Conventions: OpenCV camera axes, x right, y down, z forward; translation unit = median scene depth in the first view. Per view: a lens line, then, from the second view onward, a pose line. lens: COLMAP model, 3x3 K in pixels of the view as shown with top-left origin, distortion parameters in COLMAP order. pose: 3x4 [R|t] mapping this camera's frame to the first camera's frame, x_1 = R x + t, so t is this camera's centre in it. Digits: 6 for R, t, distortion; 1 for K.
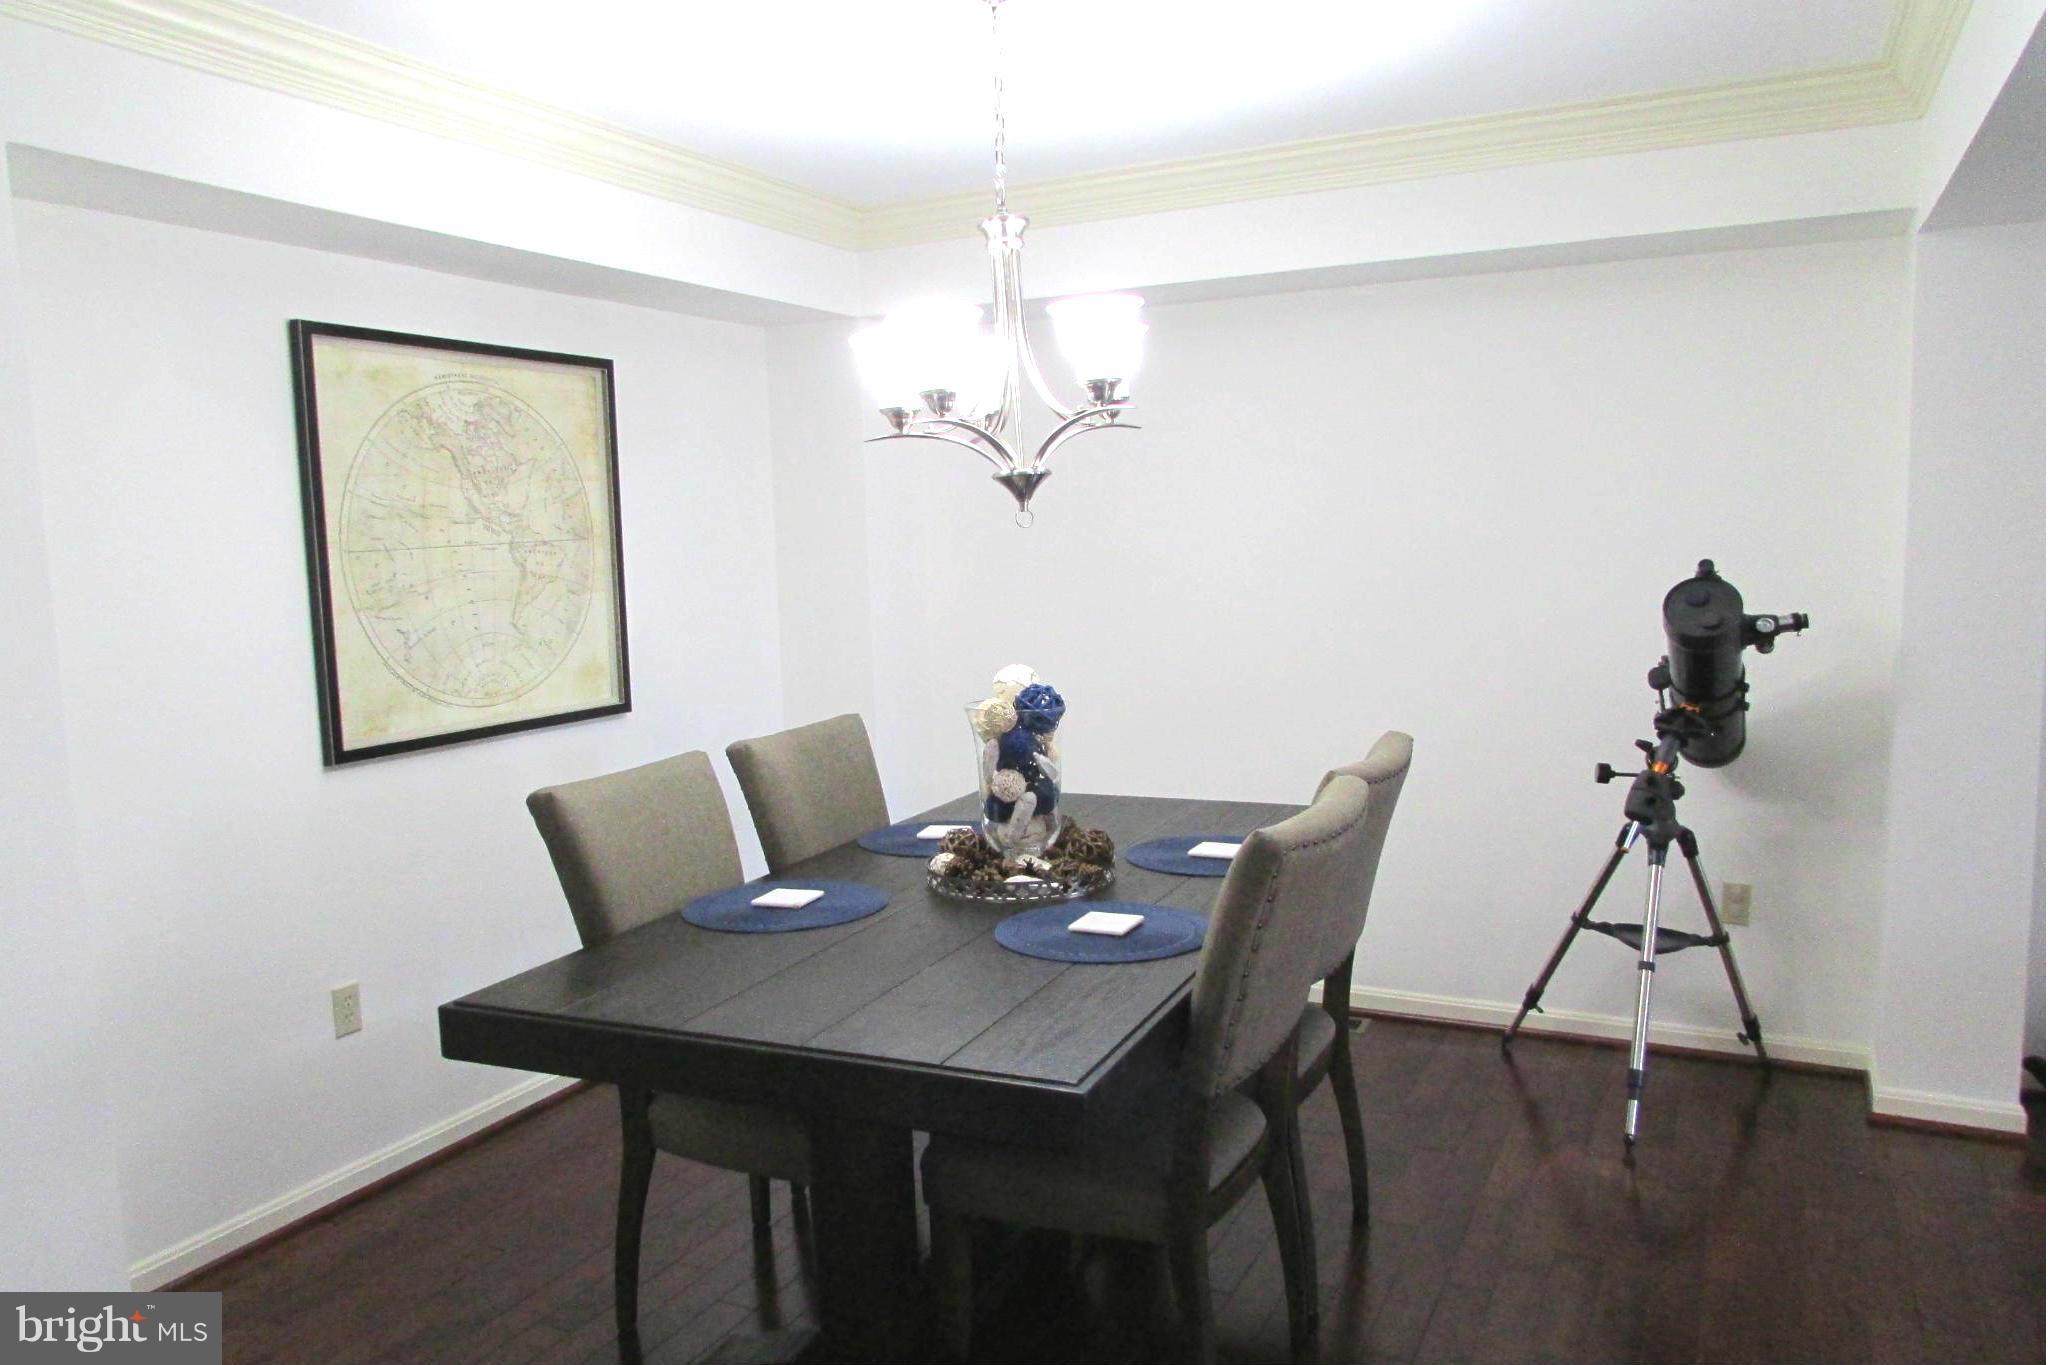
lens RADIAL K [[1471.9, 0, 1021.0], [0, 1471.9, 689.4], [0, 0, 1]] dist [-0.027463, 0.015108]
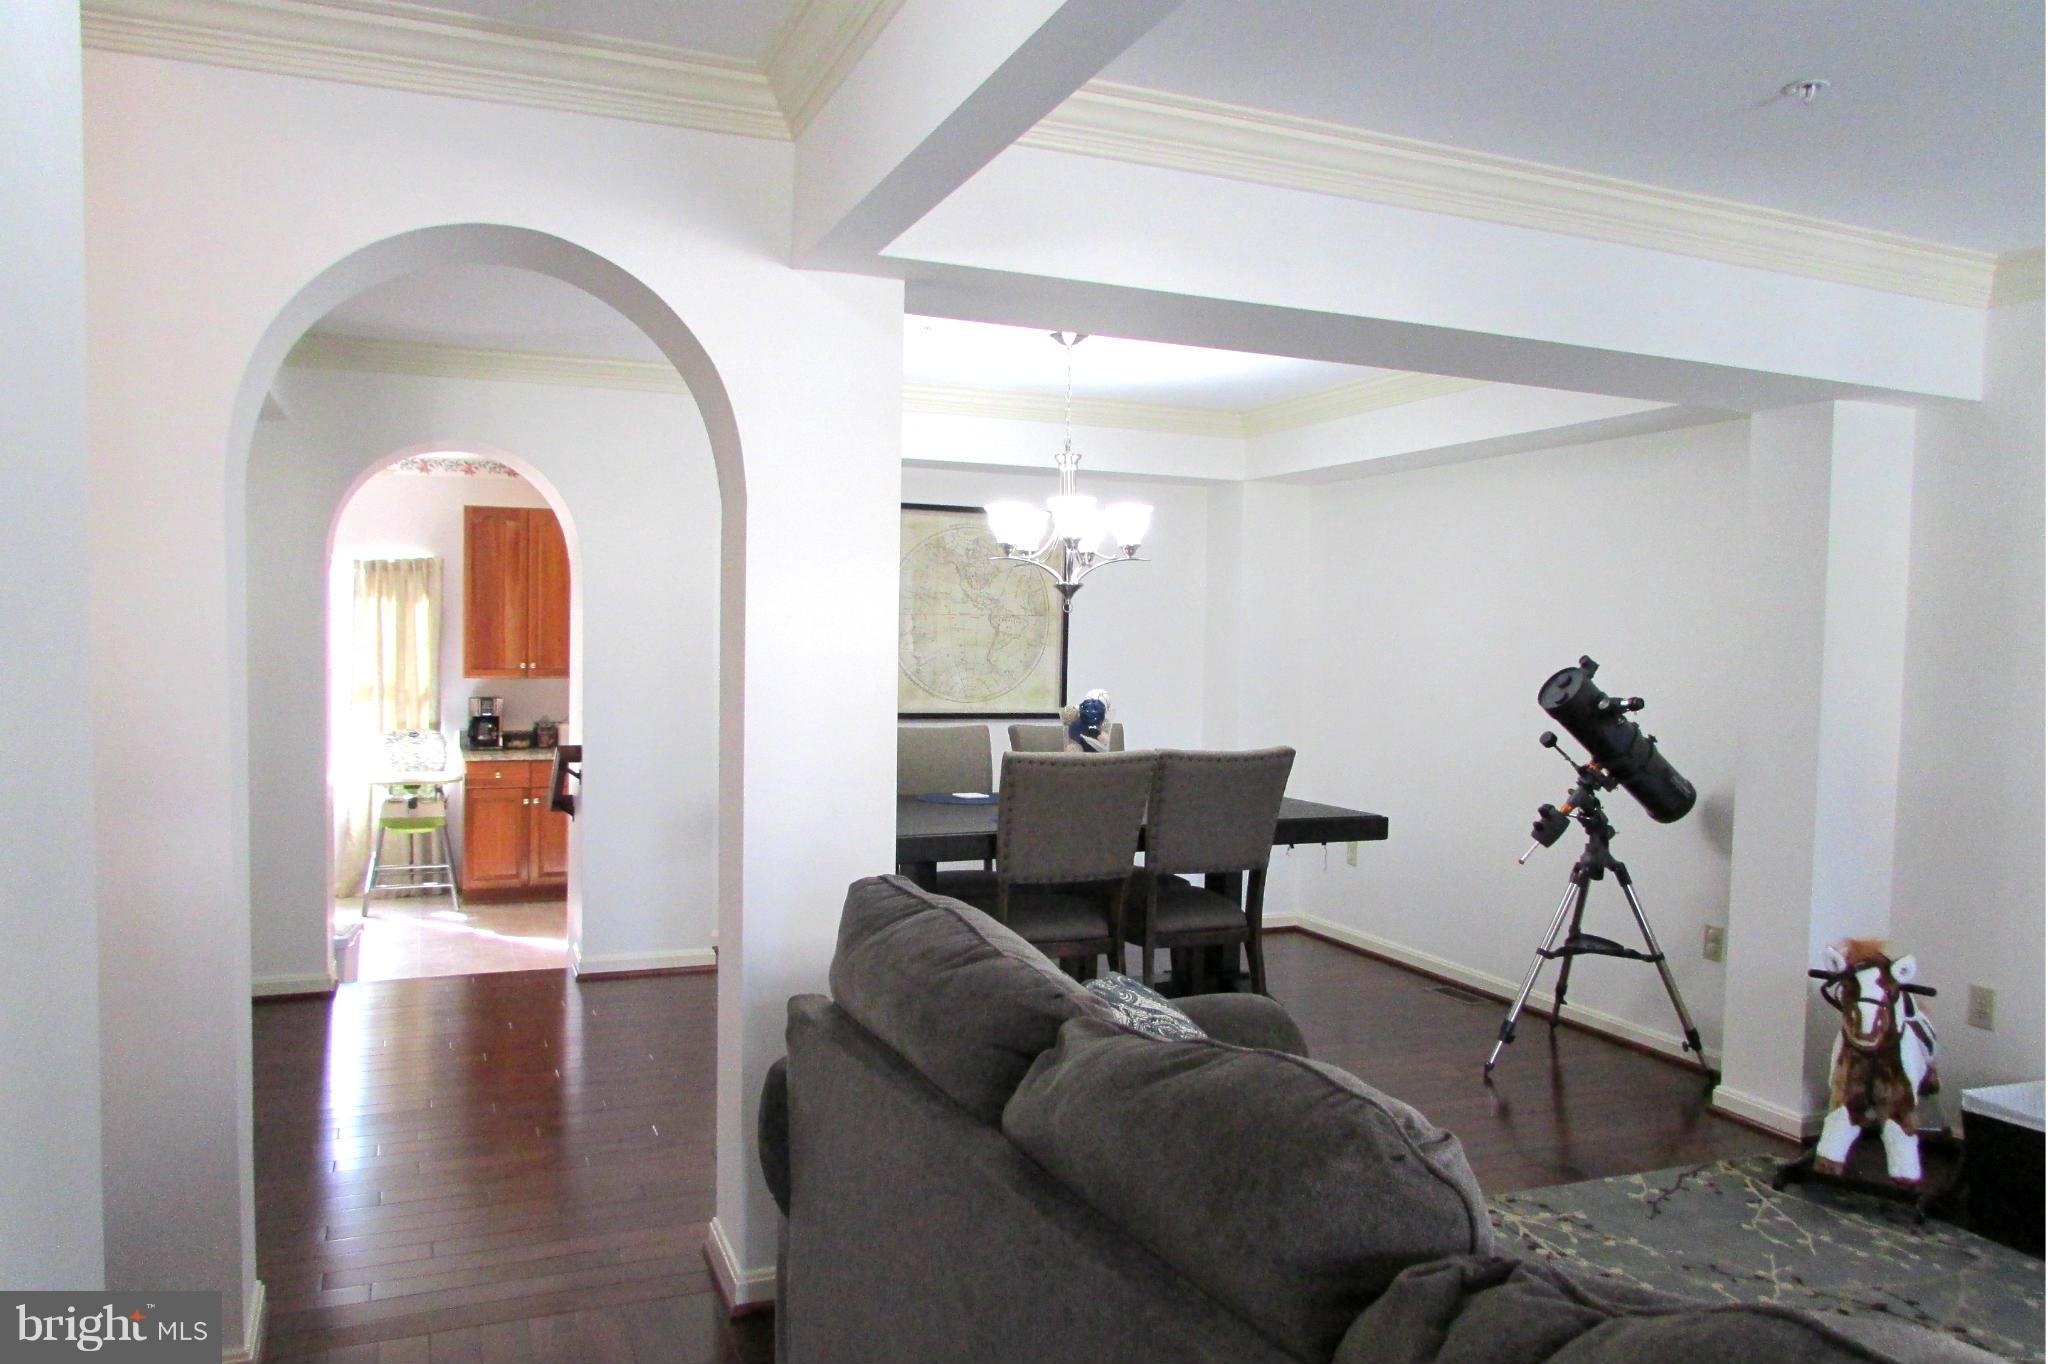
lens RADIAL K [[1471.9, 0, 1008.5], [0, 1471.9, 675.6], [0, 0, 1]] dist [-0.027463, 0.015108]
pose [[0.763895, 0.067807, -0.641768, 0.852492], [-0.117548, 0.992448, -0.035058, 0.035805], [0.634544, 0.102220, 0.766097, -0.374836]]
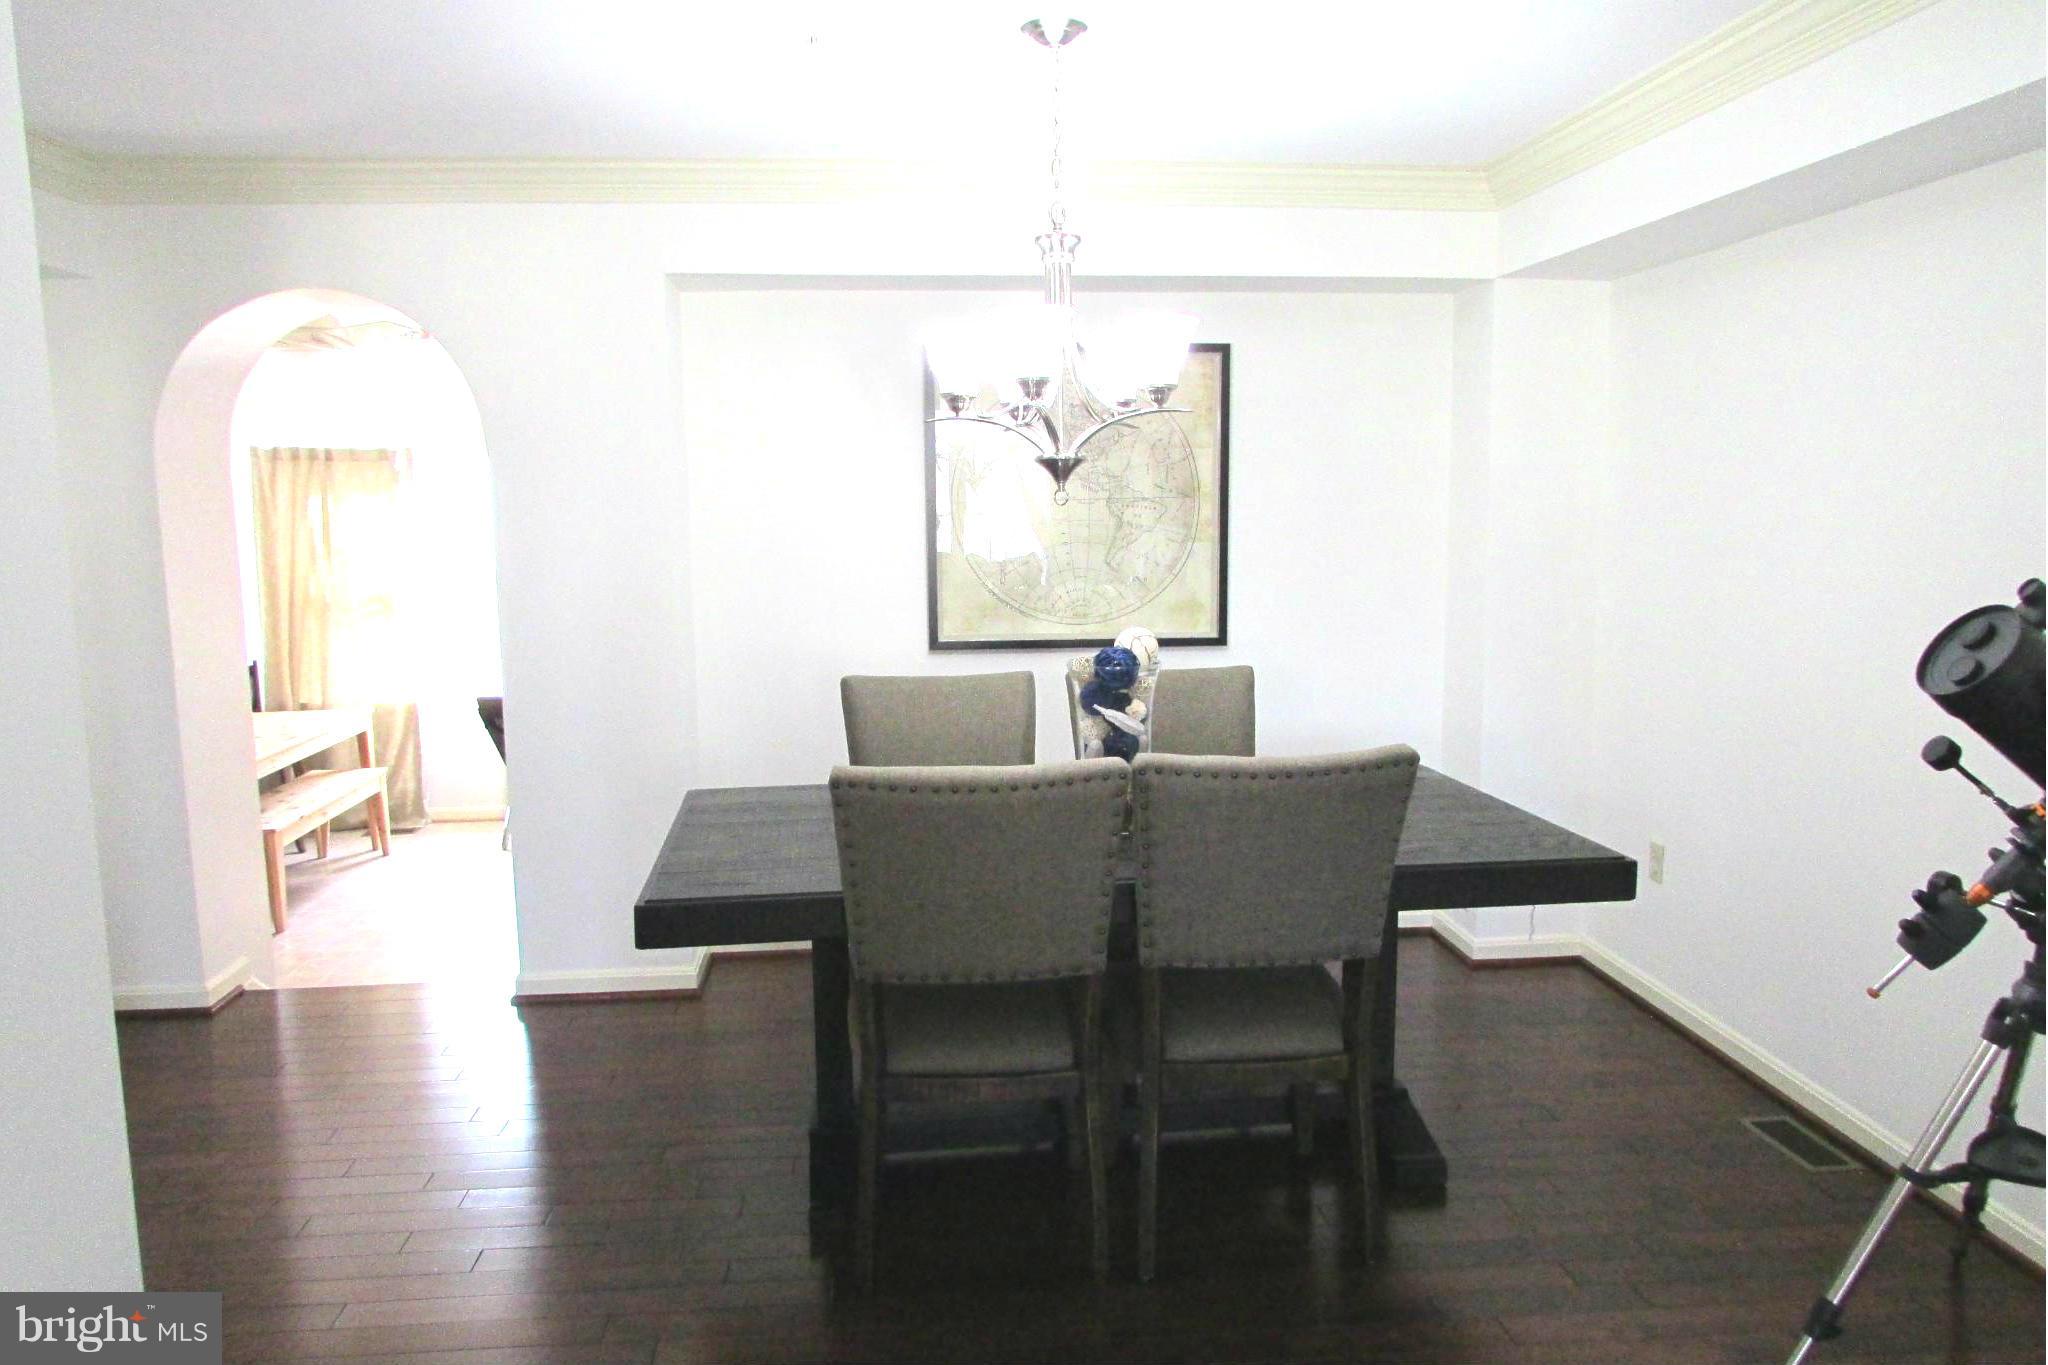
lens RADIAL K [[1471.9, 0, 1015.7], [0, 1471.9, 681.9], [0, 0, 1]] dist [-0.027463, 0.015108]
pose [[0.545895, 0.135407, -0.826839, 0.686874], [-0.103356, 0.990200, 0.093923, -0.055007], [0.831454, 0.034187, 0.554540, 0.239953]]
